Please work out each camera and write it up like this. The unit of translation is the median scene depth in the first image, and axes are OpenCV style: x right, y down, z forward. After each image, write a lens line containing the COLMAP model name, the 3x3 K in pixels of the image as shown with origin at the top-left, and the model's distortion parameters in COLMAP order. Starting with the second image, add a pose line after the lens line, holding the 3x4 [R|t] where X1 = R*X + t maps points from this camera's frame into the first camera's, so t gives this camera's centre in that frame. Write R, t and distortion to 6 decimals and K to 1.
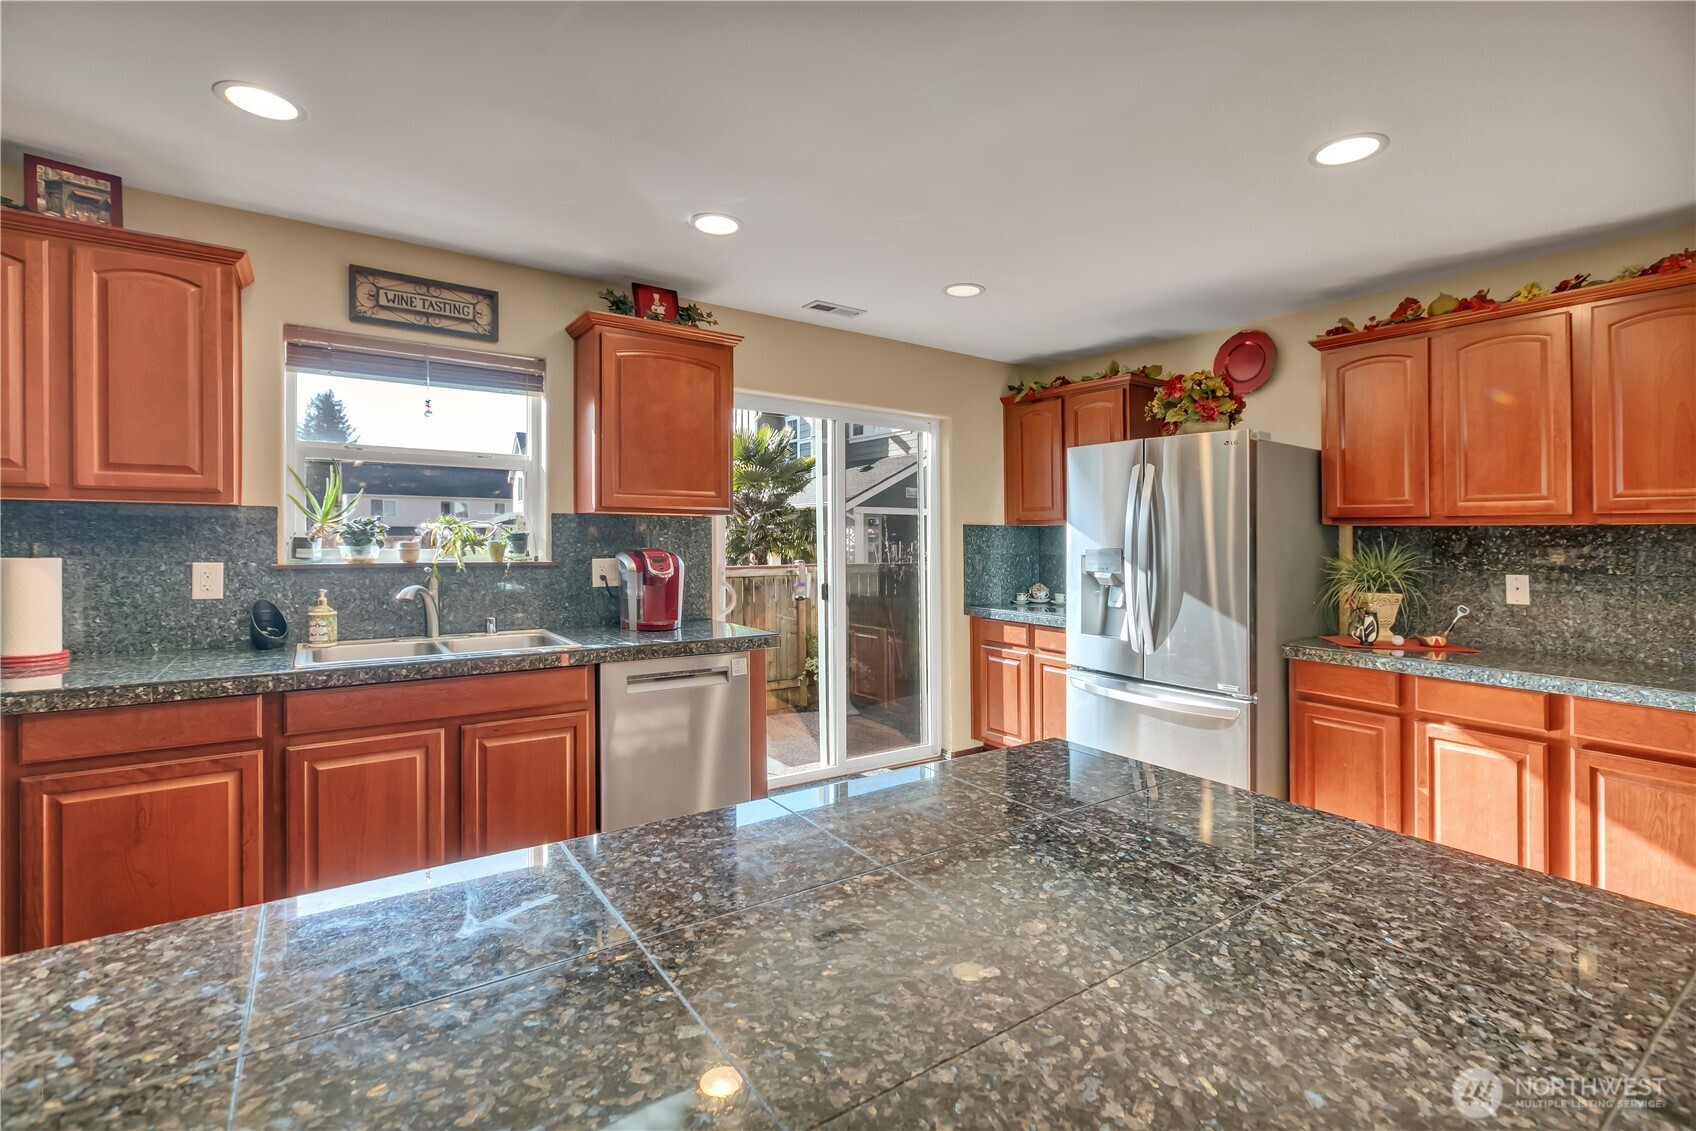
lens RADIAL K [[770.1, 0, 860.1], [0, 770.1, 534.2], [0, 0, 1]] dist [0.001603, 0.000277]
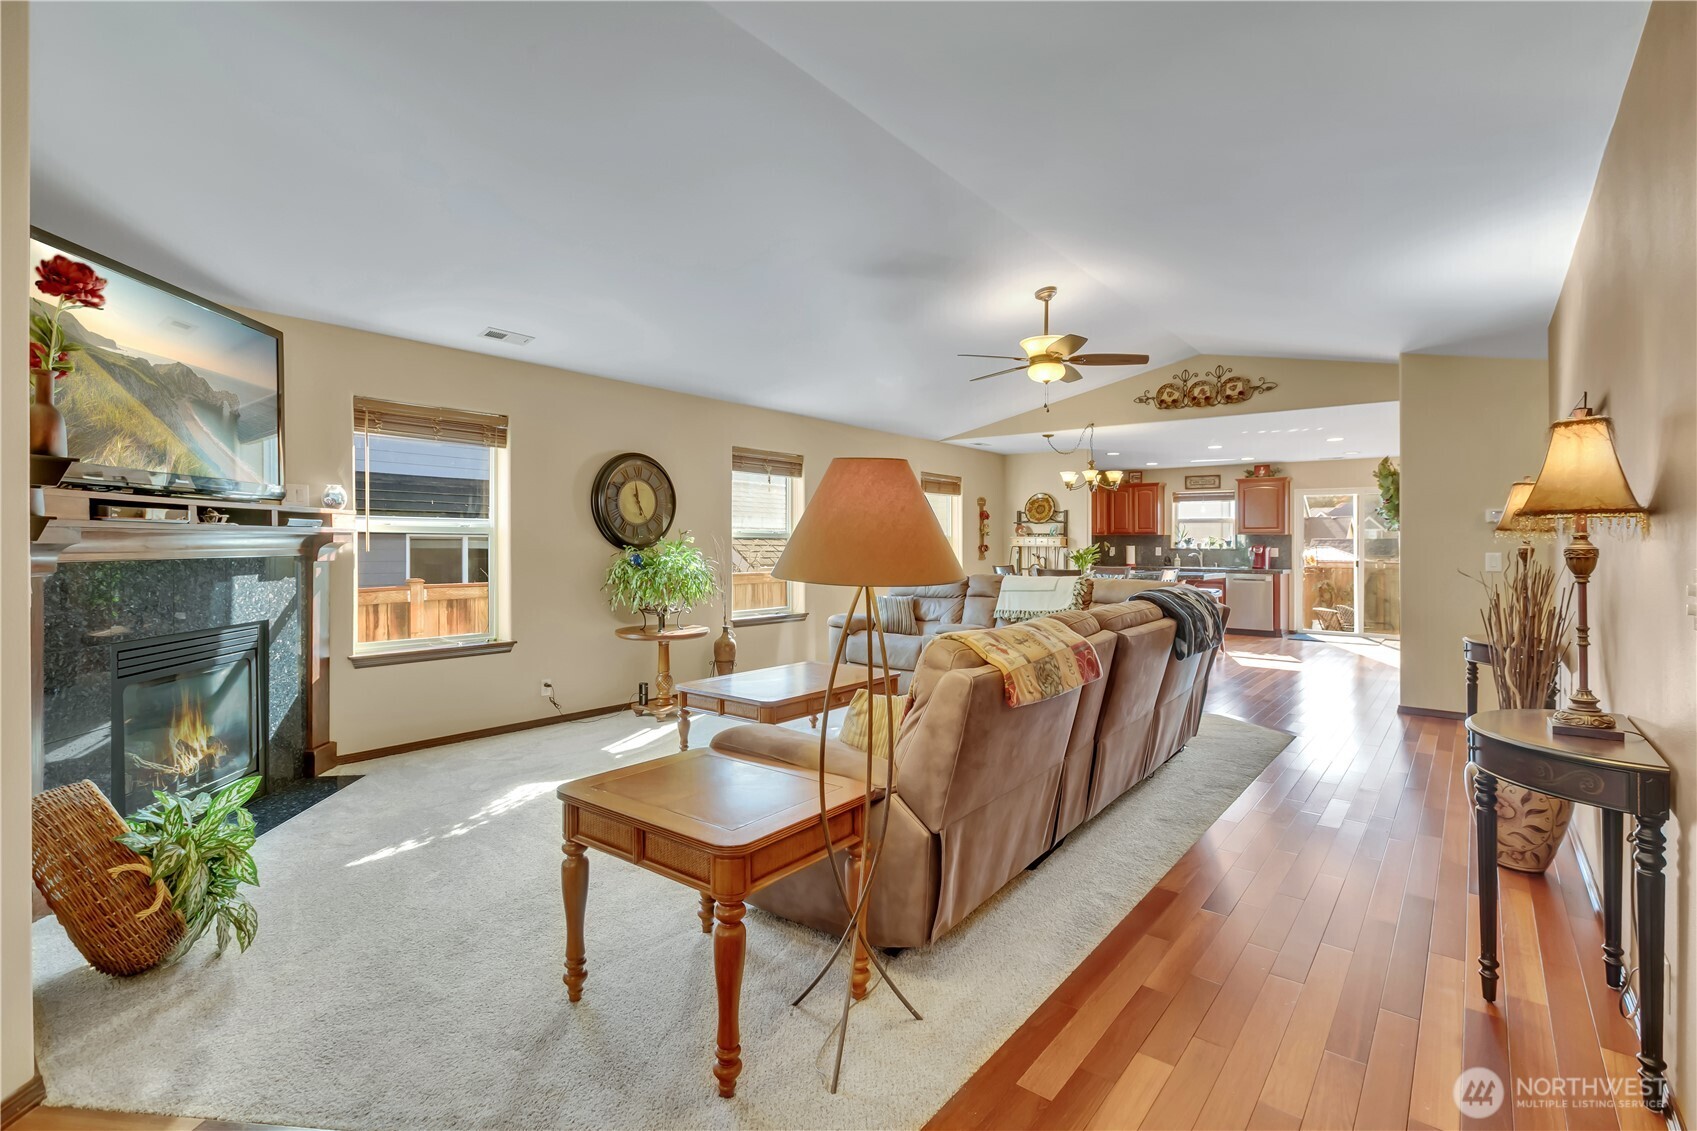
lens RADIAL K [[772.2, 0, 862.0], [0, 772.2, 548.8], [0, 0, 1]] dist [0.000400, -0.000248]
pose [[0.283948, -0.002487, -0.958836, 2.565126], [0.000223, 0.999997, -0.002527, 0.046481], [0.958840, 0.000504, 0.283948, -1.676142]]
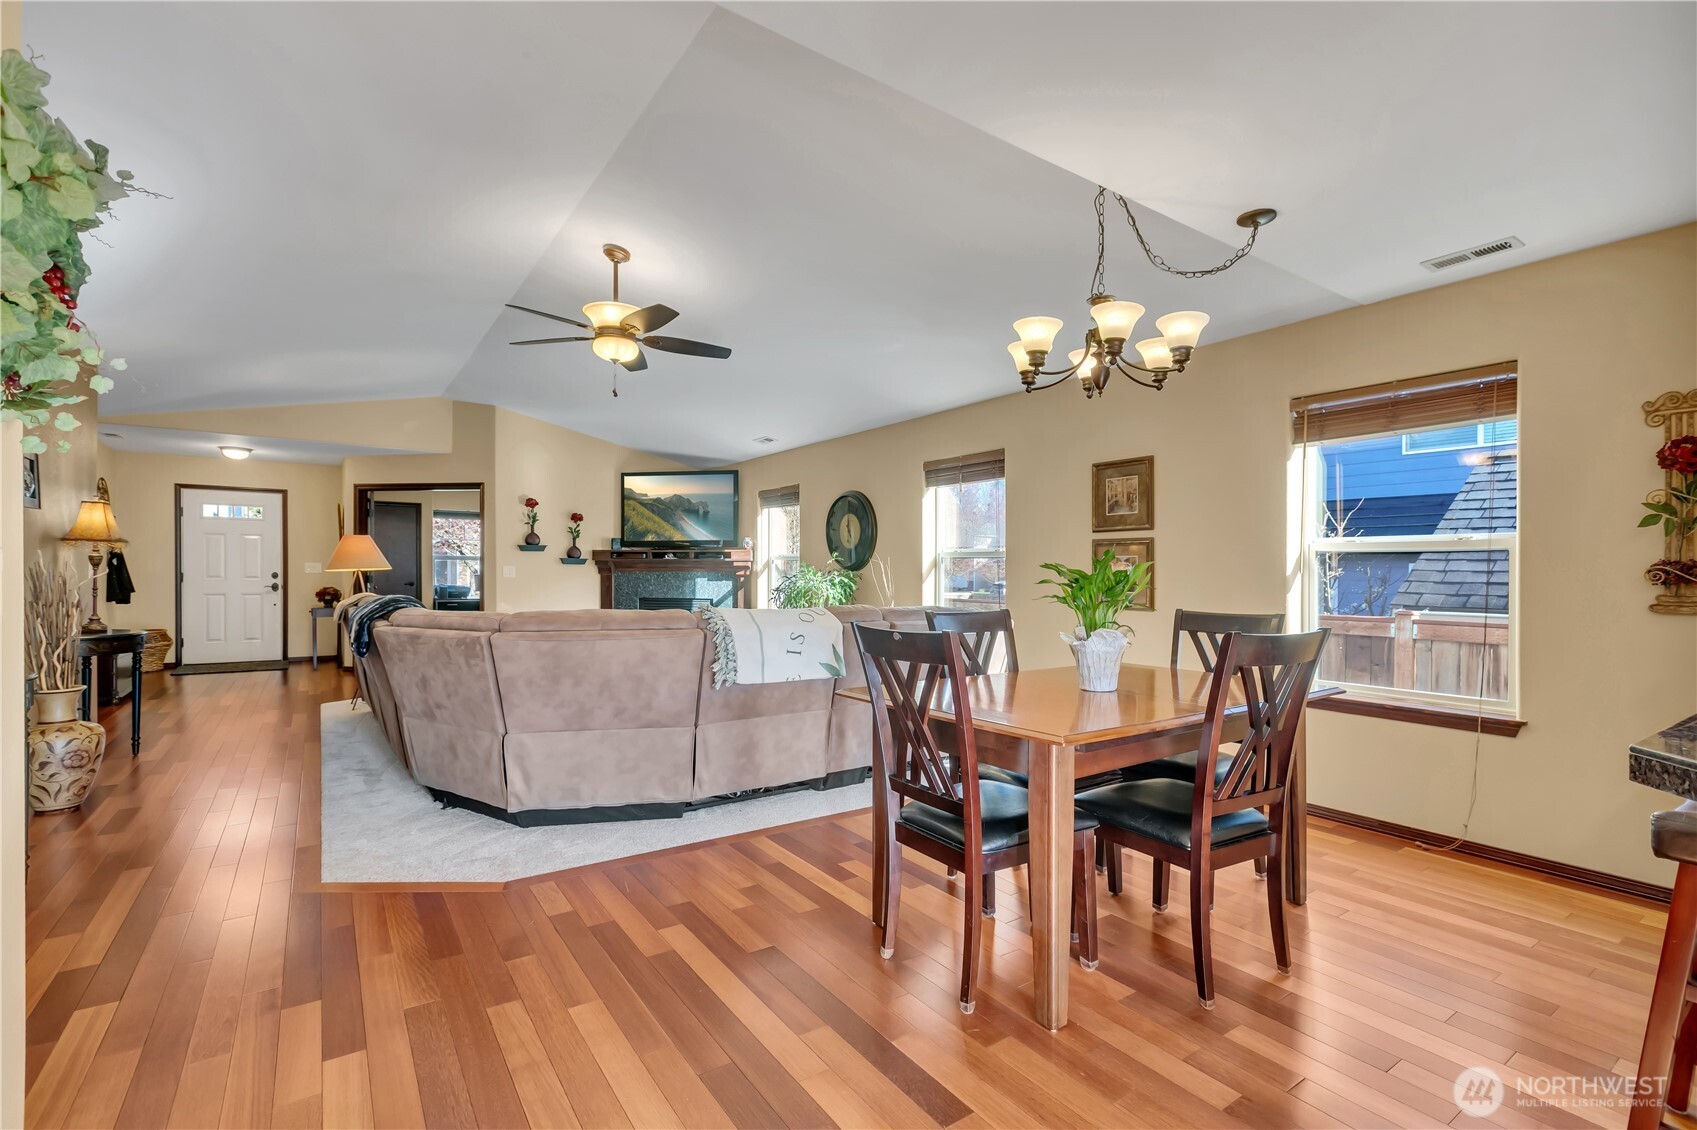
lens RADIAL K [[766.6, 0, 852.3], [0, 766.6, 575.3], [0, 0, 1]] dist [0.009376, 0.000227]
pose [[-0.999806, -0.019546, -0.002556, 0.658020], [-0.019546, 0.999809, 0.000141, 0.059206], [0.002553, 0.000191, -0.999997, 0.545262]]
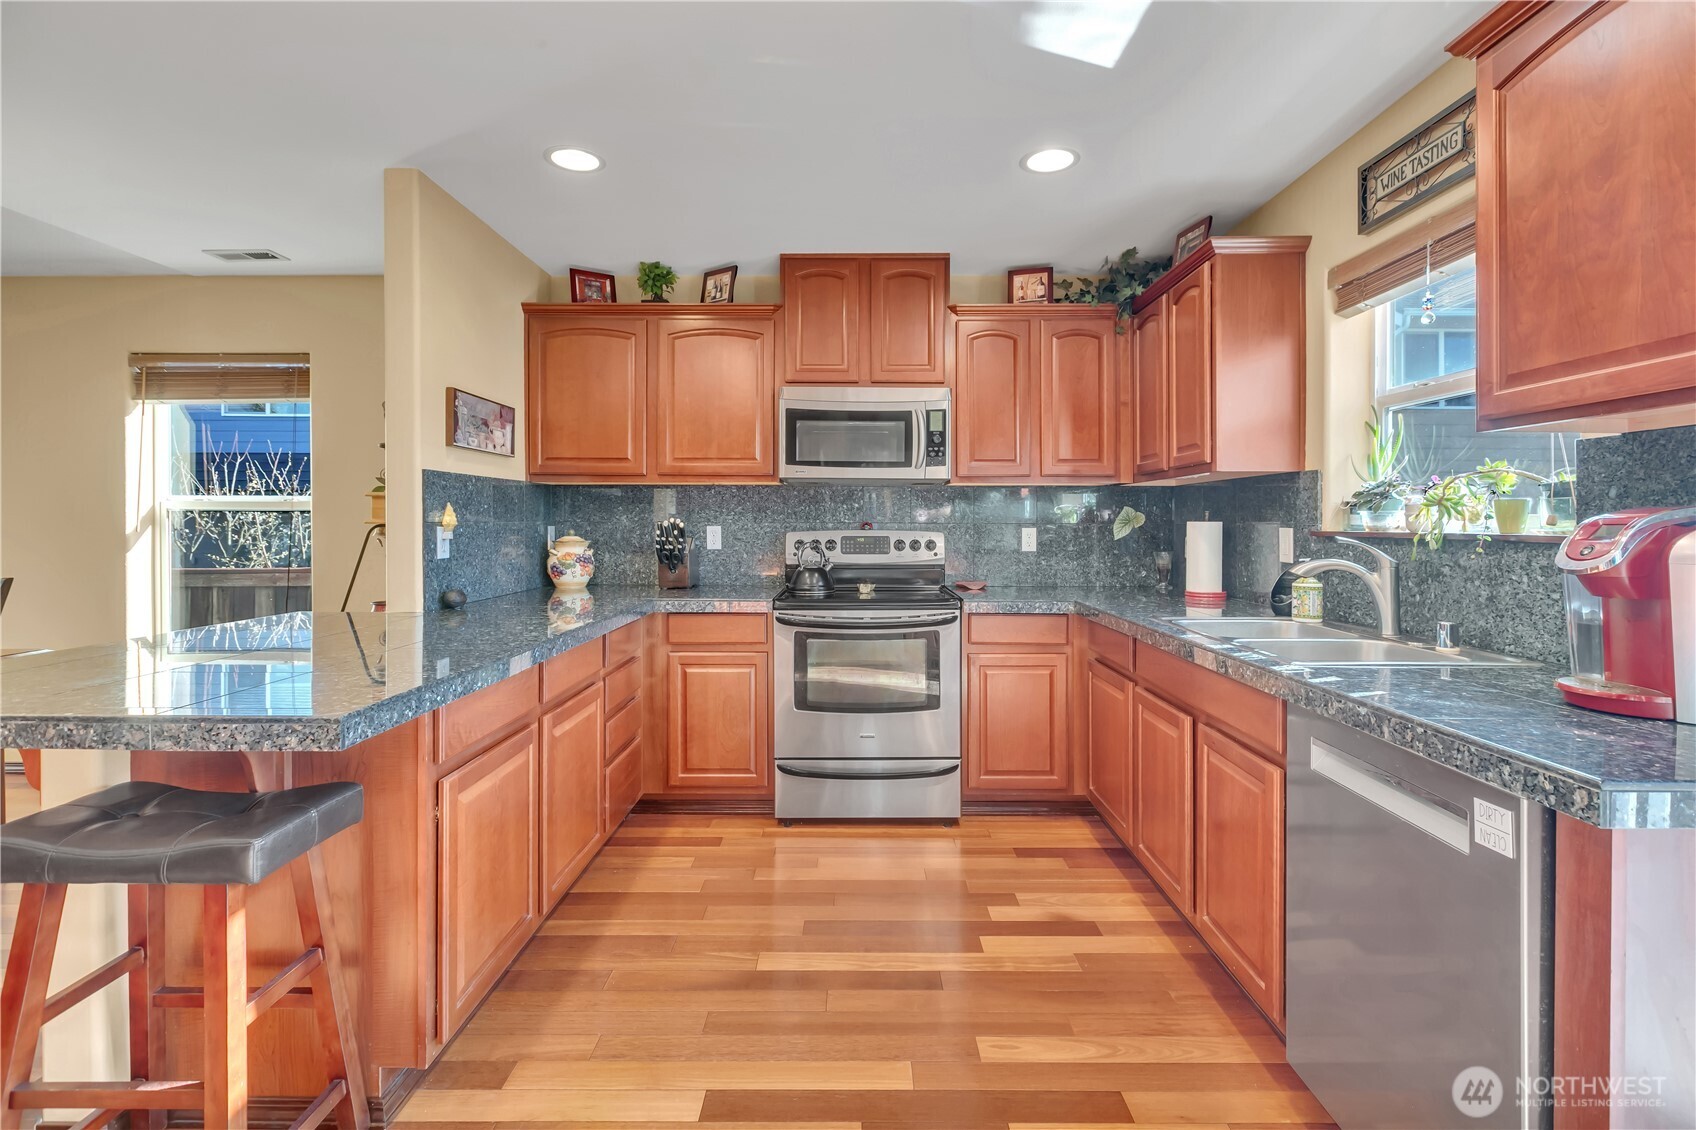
lens RADIAL K [[787.4, 0, 855.7], [0, 787.4, 517.8], [0, 0, 1]] dist [0.014423, 0.000246]
pose [[-0.583189, -0.014501, -0.812207, 0.304681], [-0.004513, 0.999883, -0.014611, 0.034422], [0.812324, -0.004855, -0.583187, 0.961565]]
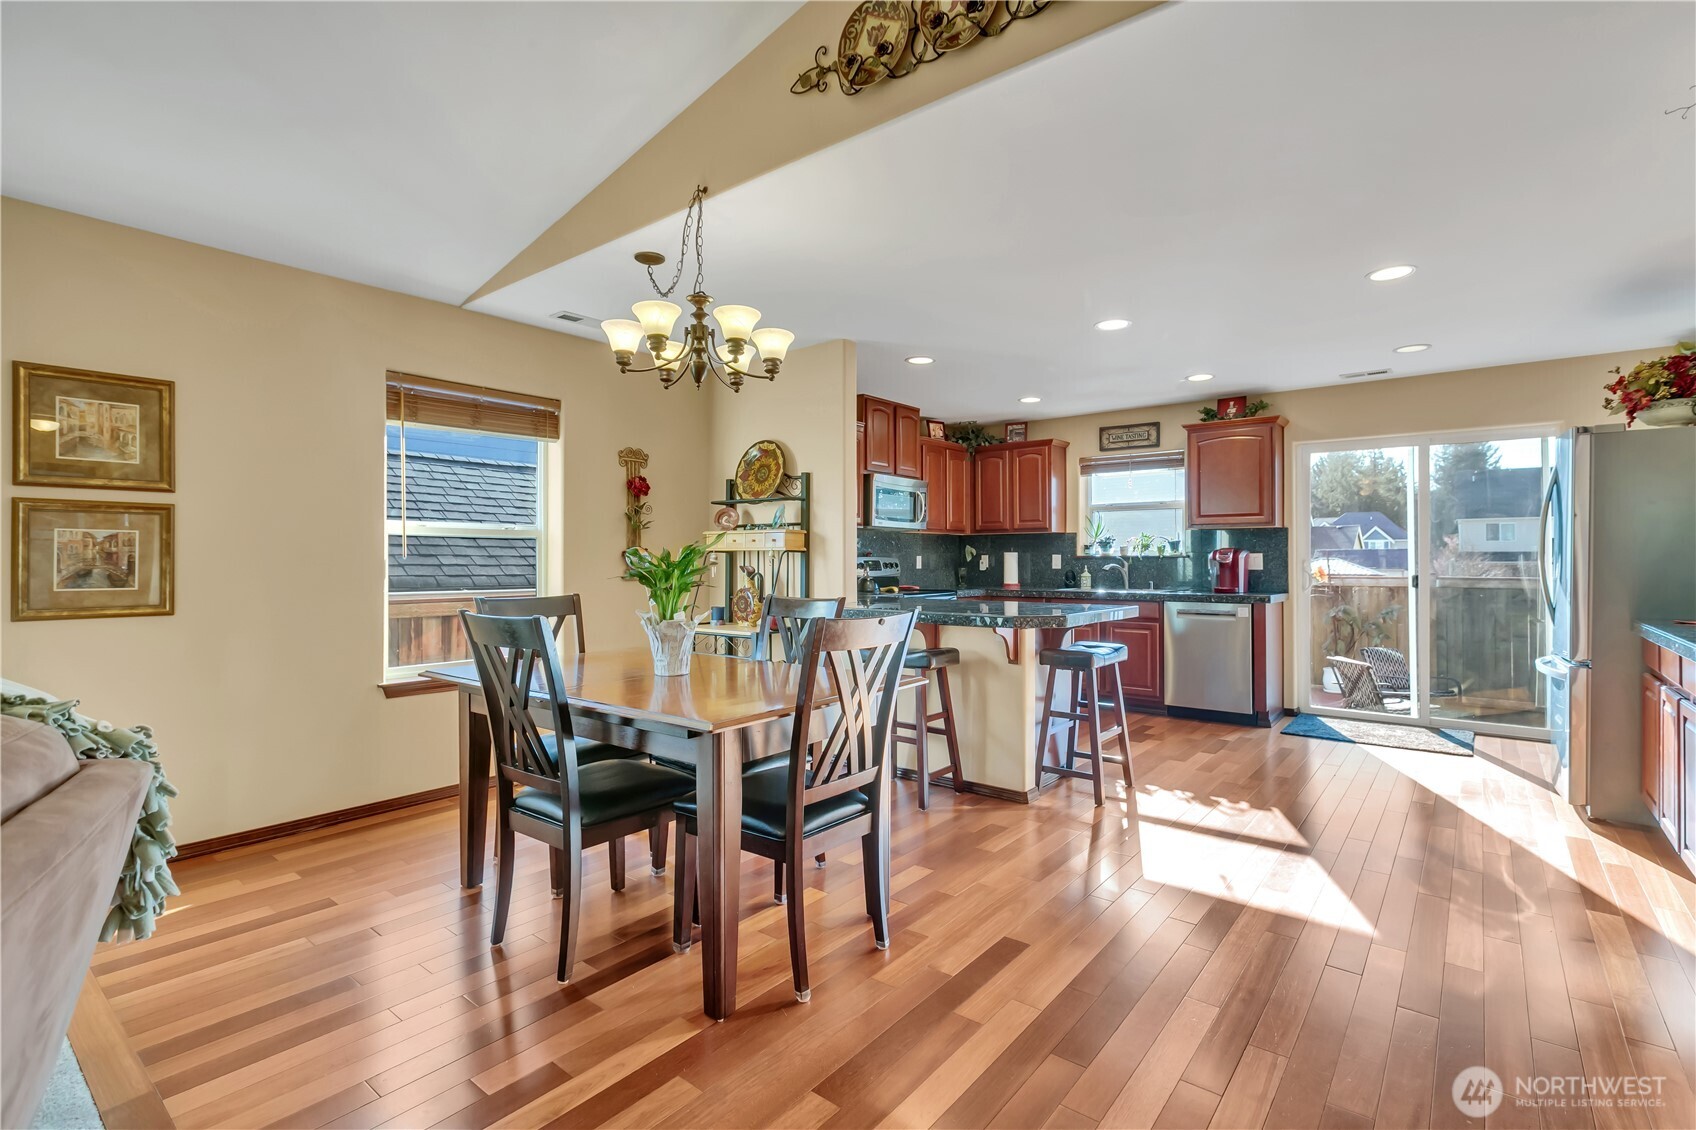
lens RADIAL K [[779.6, 0, 858.2], [0, 779.6, 558.7], [0, 0, 1]] dist [-0.003400, -0.000035]
pose [[0.282440, -0.012440, -0.959204, 1.265142], [0.006726, 0.999917, -0.010987, 0.062151], [0.959261, -0.003348, 0.282500, -0.336316]]
